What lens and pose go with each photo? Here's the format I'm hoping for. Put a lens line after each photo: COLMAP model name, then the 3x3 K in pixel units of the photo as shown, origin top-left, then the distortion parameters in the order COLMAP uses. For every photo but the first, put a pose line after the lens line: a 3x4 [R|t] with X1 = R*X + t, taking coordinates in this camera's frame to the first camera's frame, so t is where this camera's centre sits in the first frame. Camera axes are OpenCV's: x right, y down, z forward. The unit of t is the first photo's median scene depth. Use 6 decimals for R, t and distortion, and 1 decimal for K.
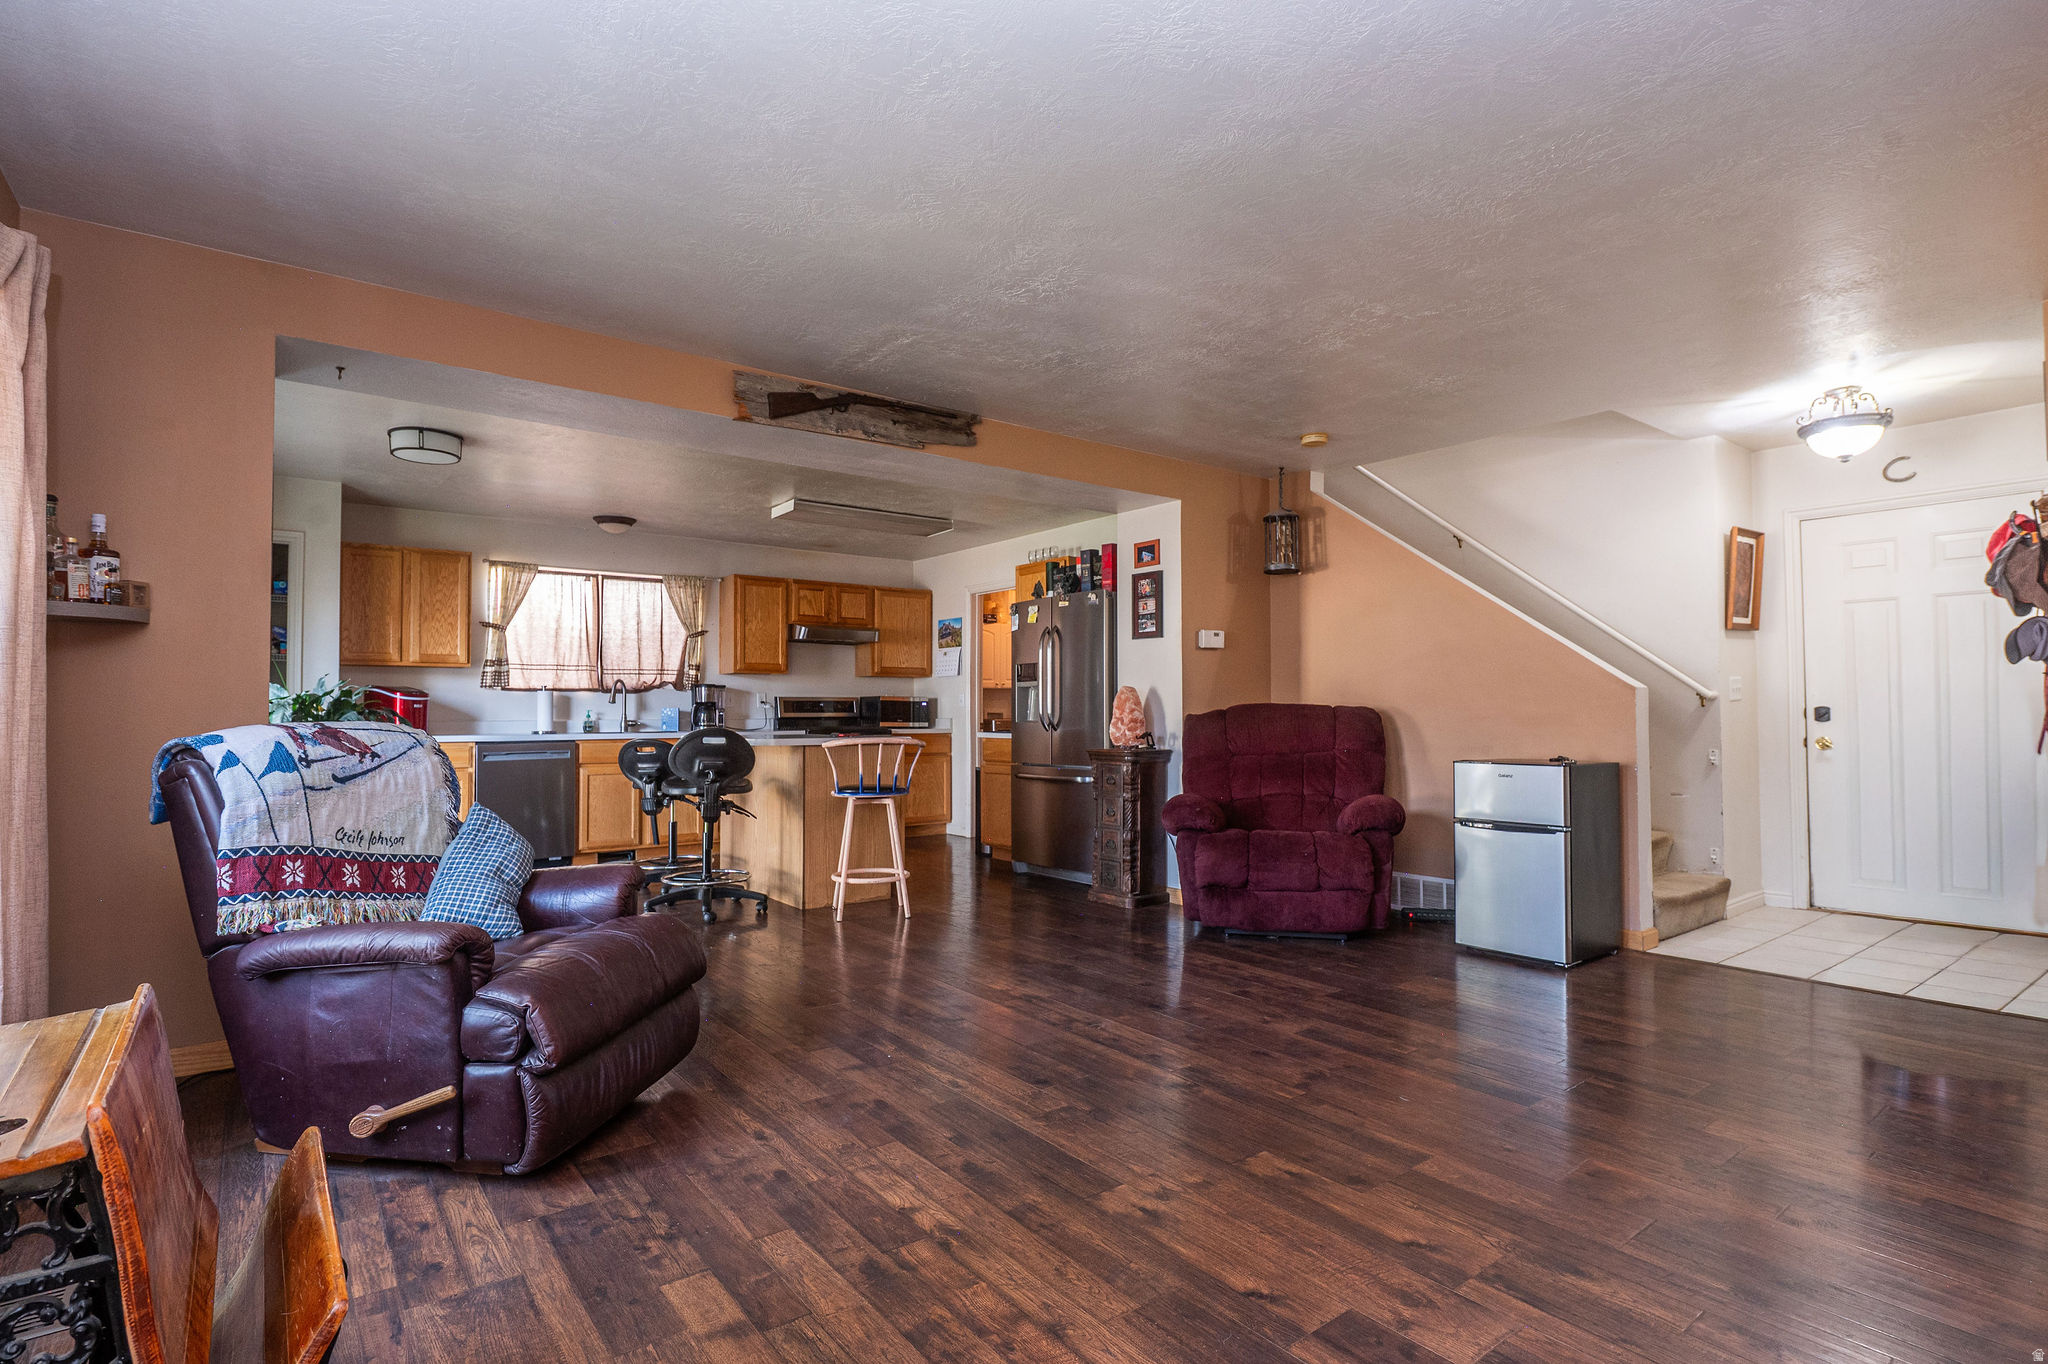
lens RADIAL K [[1001.0, 0, 1024.0], [0, 1001.0, 682.0], [0, 0, 1]] dist [-0.004929, 0.000144]
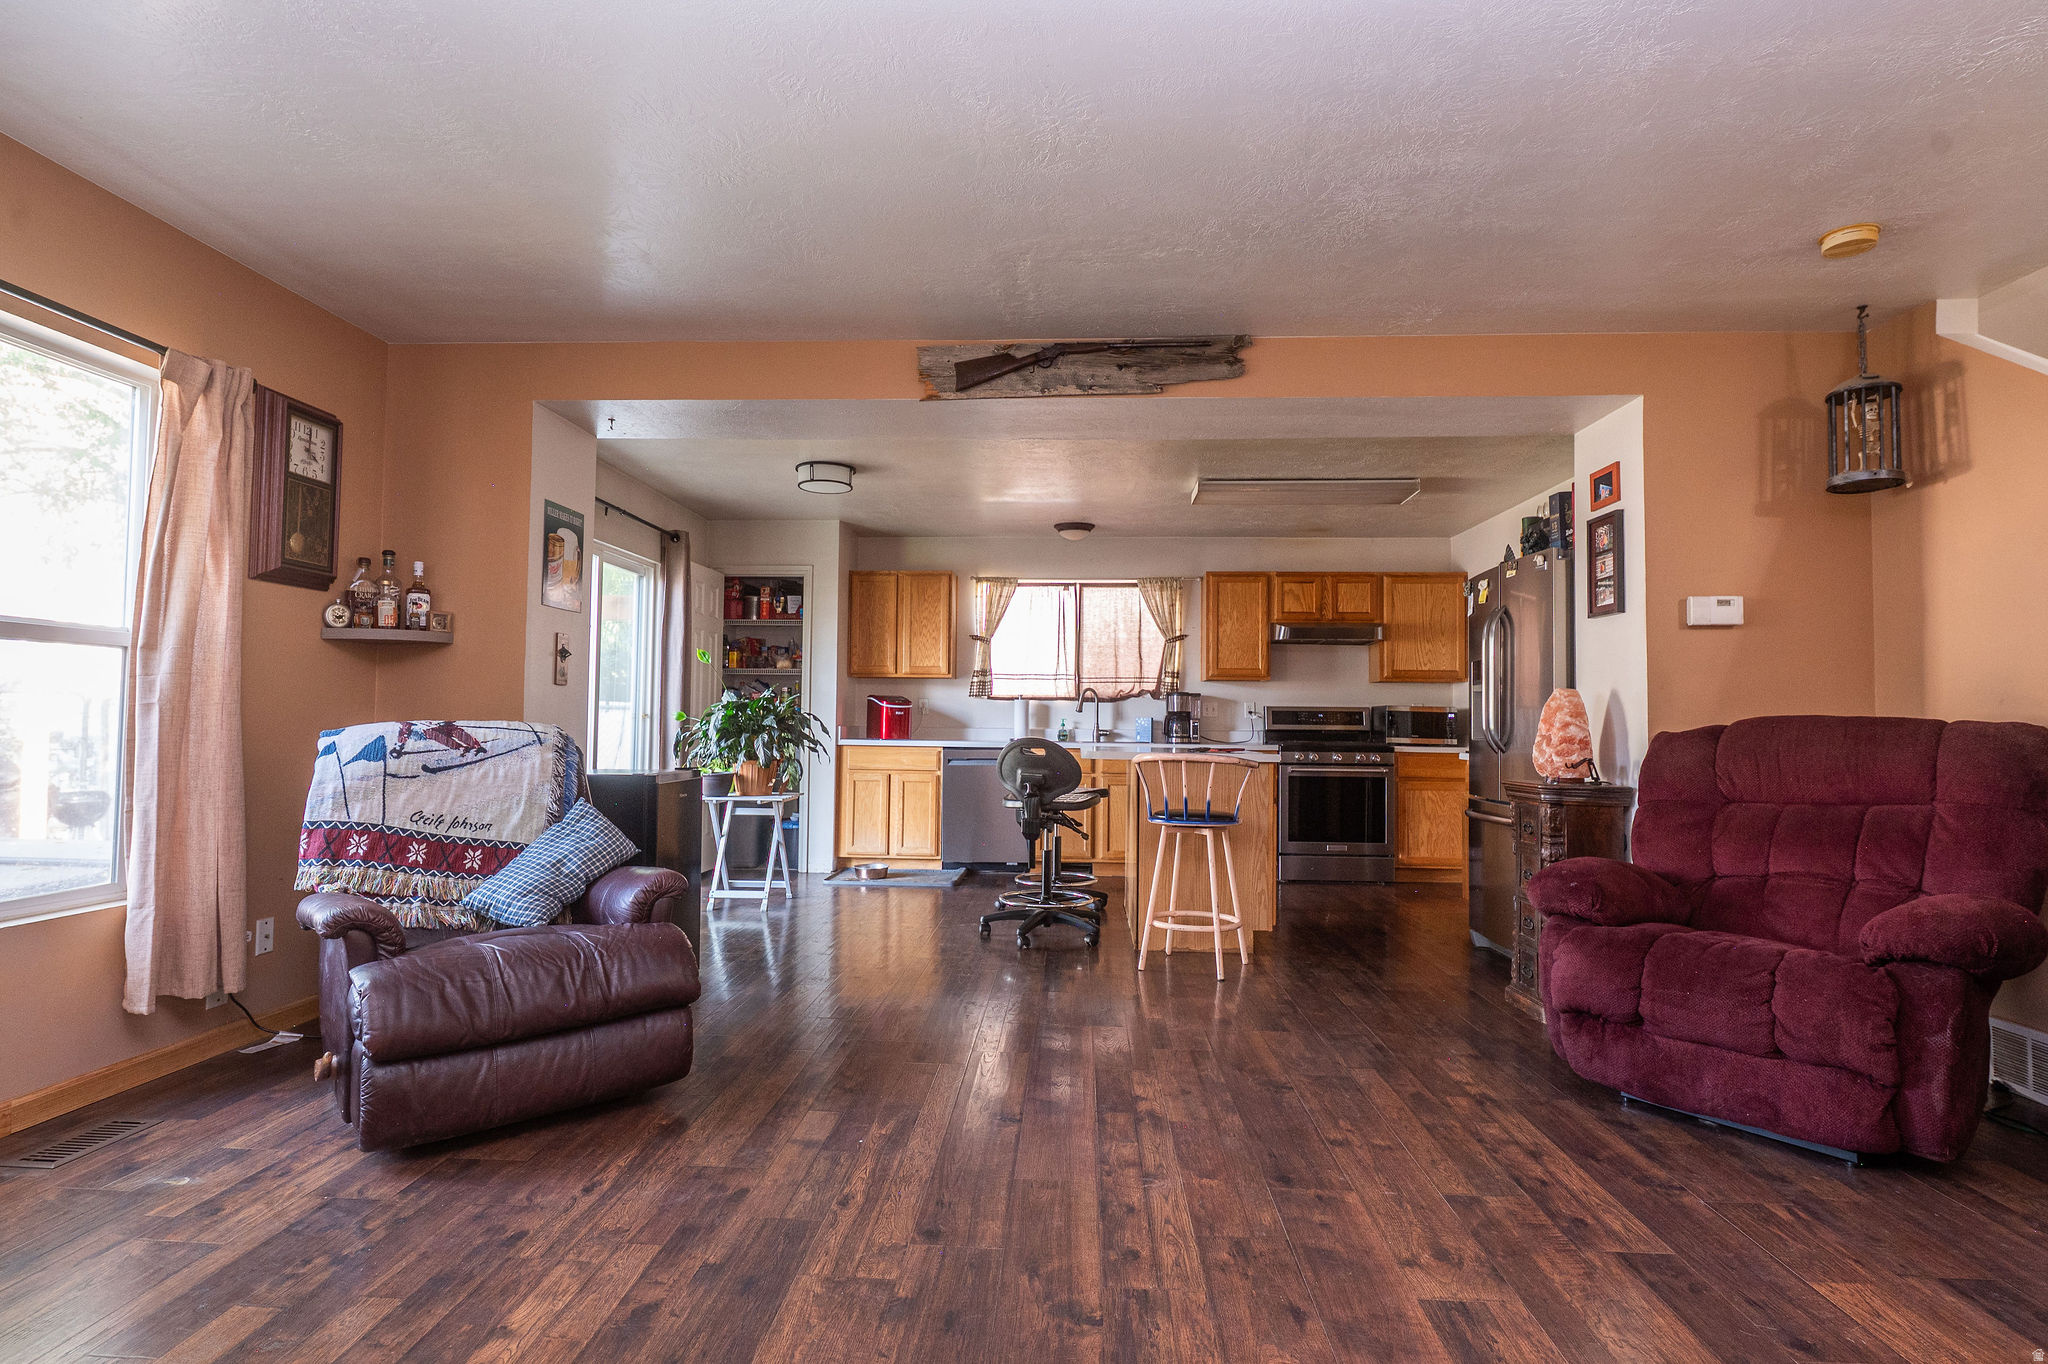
lens RADIAL K [[1042.7, 0, 1019.9], [0, 1042.7, 676.2], [0, 0, 1]] dist [-0.005240, -0.001010]
pose [[0.755035, -0.017560, -0.655450, 0.300539], [0.006011, 0.999785, -0.019860, 0.007957], [0.655657, 0.011055, 0.754978, 0.253149]]
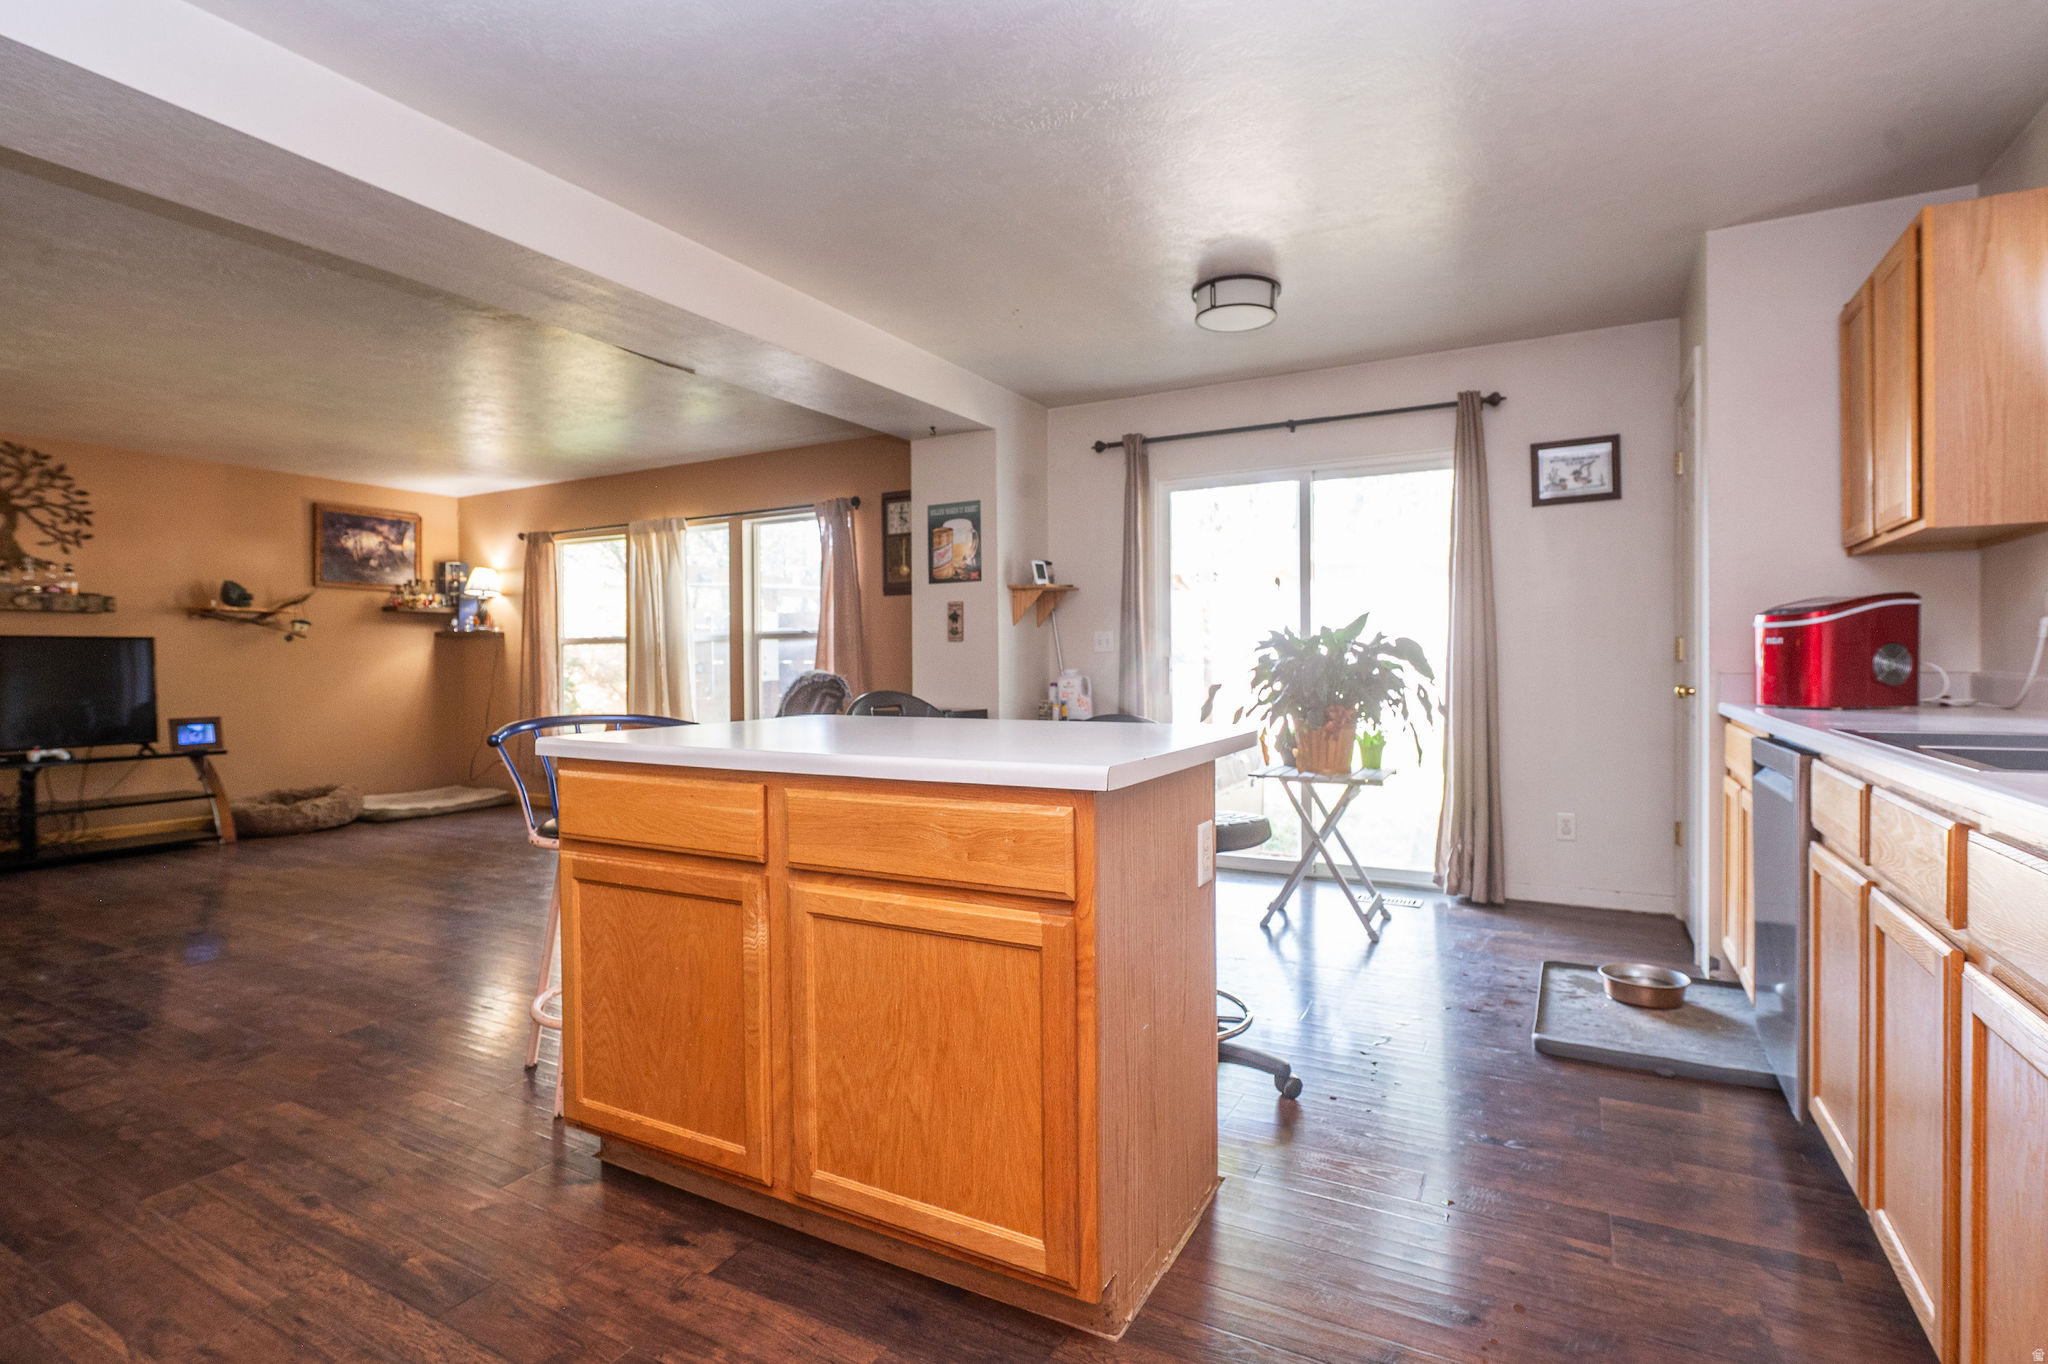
lens RADIAL K [[1001.0, 0, 1024.0], [0, 1001.0, 682.0], [0, 0, 1]] dist [-0.004929, 0.000144]
pose [[-0.919312, 0.018793, -0.393081, -0.146423], [0.023910, 0.999681, -0.008124, 0.045192], [0.392803, -0.016867, -0.919468, 1.523338]]
